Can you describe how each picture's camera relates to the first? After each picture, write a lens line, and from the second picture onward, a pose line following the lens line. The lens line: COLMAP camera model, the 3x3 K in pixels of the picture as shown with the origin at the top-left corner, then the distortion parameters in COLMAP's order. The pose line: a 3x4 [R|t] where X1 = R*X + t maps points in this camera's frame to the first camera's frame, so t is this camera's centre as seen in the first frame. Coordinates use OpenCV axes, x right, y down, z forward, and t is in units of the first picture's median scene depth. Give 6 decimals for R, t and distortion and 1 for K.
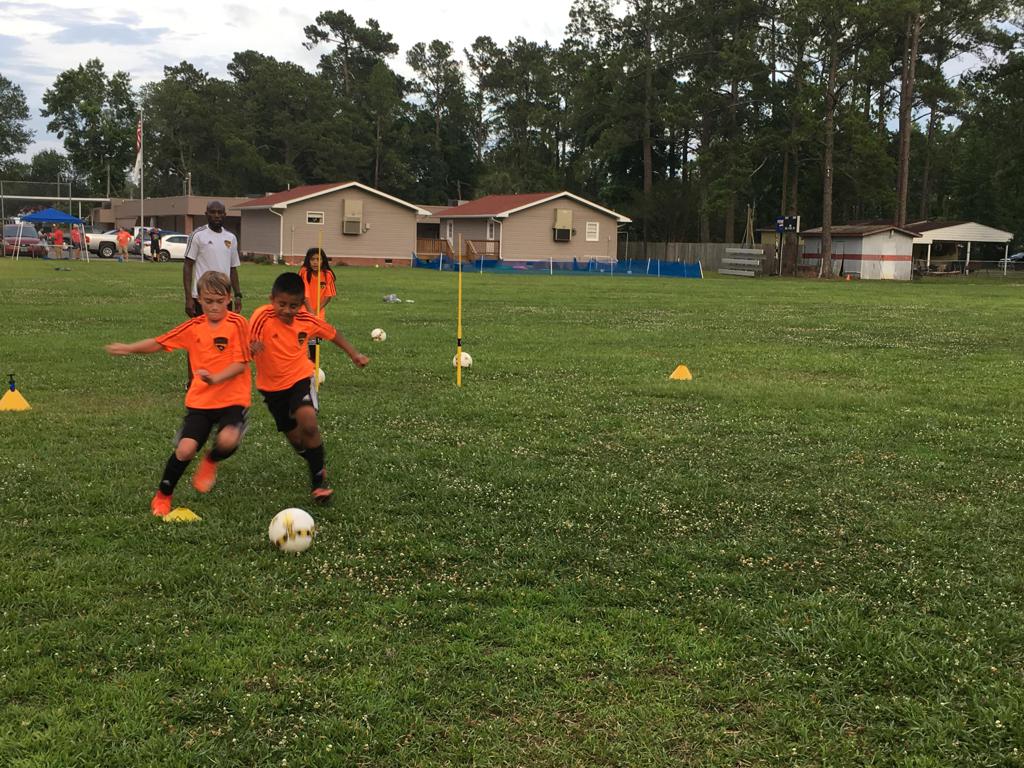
lens RADIAL K [[1277.0, 0, 507.3], [0, 1277.0, 387.4], [0, 0, 1]] dist [0.053833, 0.000000]
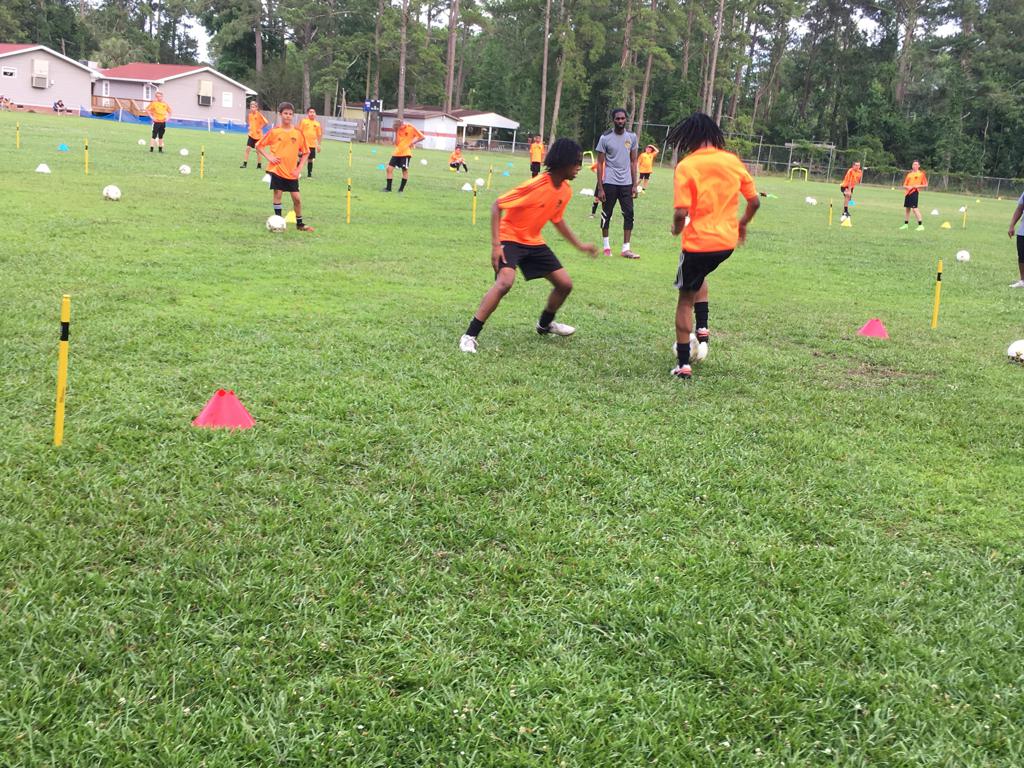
lens RADIAL K [[1185.6, 0, 513.3], [0, 1185.6, 381.0], [0, 0, 1]] dist [0.029611, 0.000000]
pose [[0.929499, -0.014075, 0.368556, -0.115596], [-0.026684, 0.994087, 0.105260, 0.029827], [-0.367858, -0.107674, 0.923627, -0.273772]]
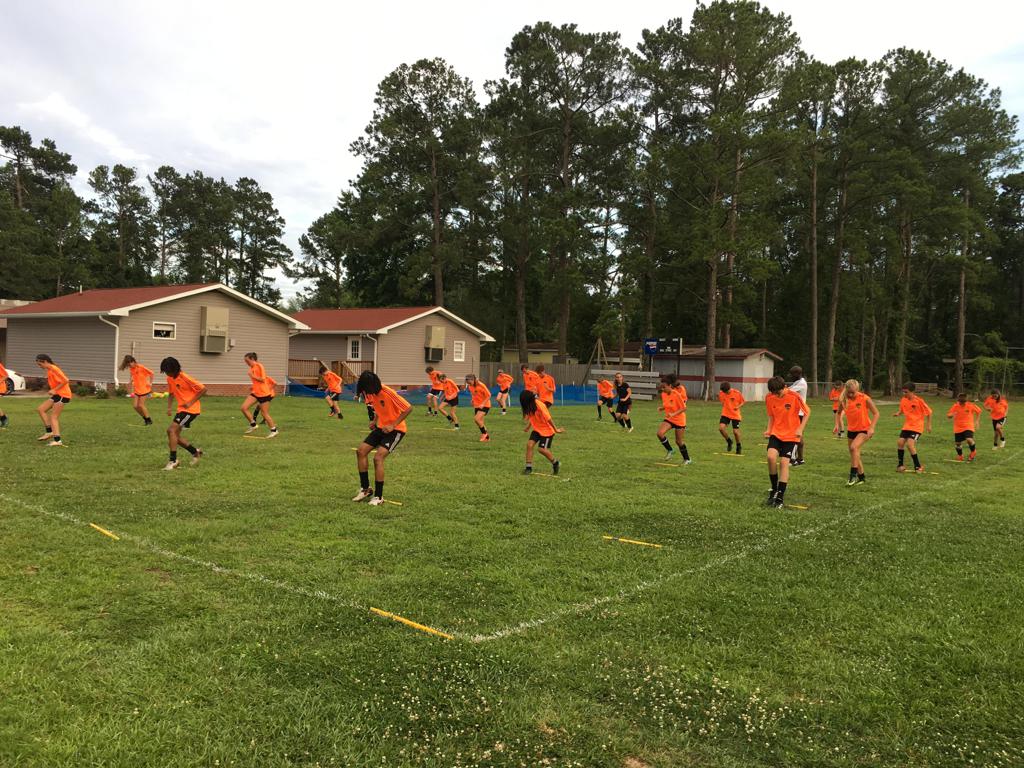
lens RADIAL K [[857.3, 0, 507.1], [0, 857.3, 386.0], [0, 0, 1]] dist [0.057128, -0.103763]
pose [[0.888761, -0.011332, 0.458231, -0.184019], [0.045465, 0.996944, -0.063527, -0.057014], [-0.456111, 0.077294, 0.886560, 0.445965]]
